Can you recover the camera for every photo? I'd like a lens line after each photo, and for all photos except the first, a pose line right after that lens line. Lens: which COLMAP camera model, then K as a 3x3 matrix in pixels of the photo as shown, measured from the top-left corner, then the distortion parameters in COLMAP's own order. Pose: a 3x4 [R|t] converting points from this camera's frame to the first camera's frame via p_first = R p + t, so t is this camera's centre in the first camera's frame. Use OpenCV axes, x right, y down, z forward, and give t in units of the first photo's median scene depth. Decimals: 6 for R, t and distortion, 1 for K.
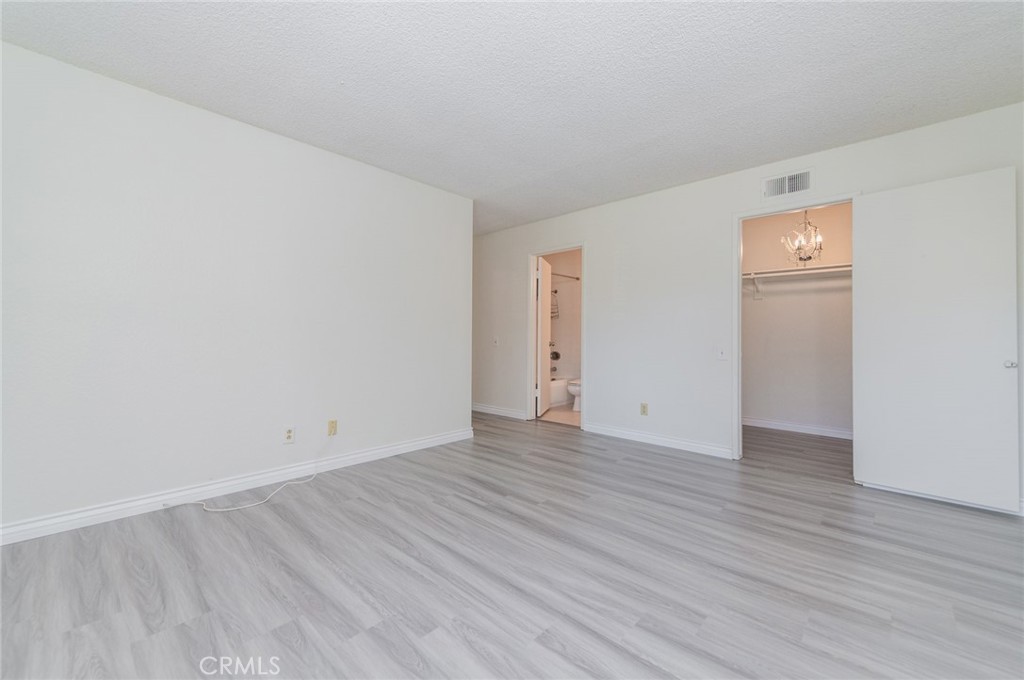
lens RADIAL K [[404.8, 0, 510.8], [0, 404.8, 336.4], [0, 0, 1]] dist [0.007751, -0.001089]
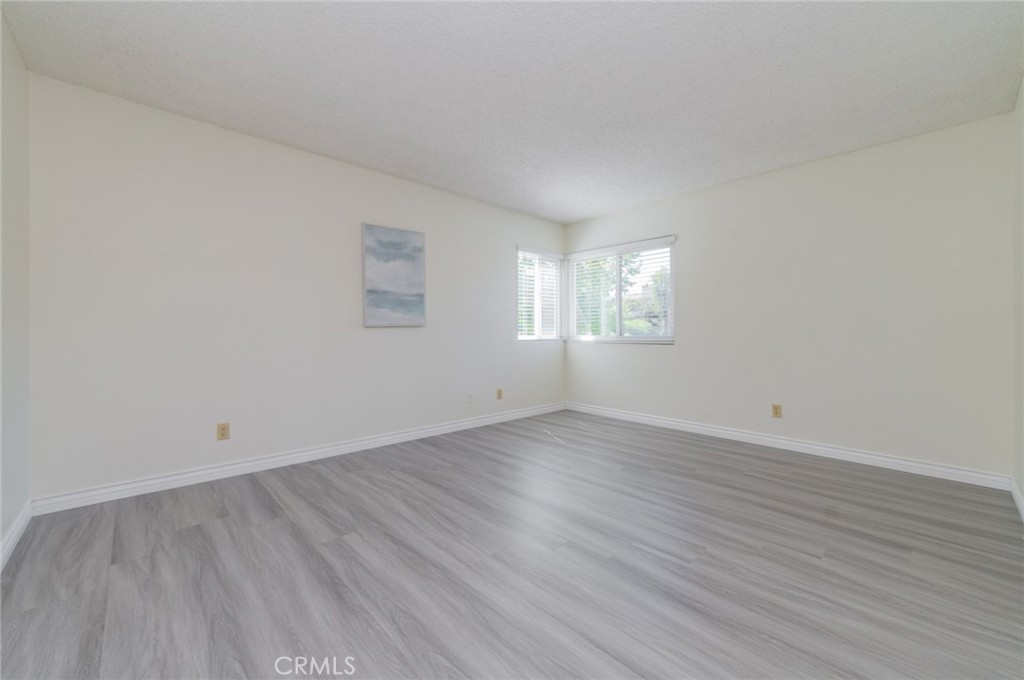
lens RADIAL K [[404.8, 0, 513.2], [0, 404.8, 336.9], [0, 0, 1]] dist [0.007751, -0.001089]
pose [[-0.995496, -0.007903, 0.094479, 0.117648], [-0.006687, 0.999891, 0.013177, 0.001374], [-0.094573, 0.012486, -0.995440, 2.117006]]
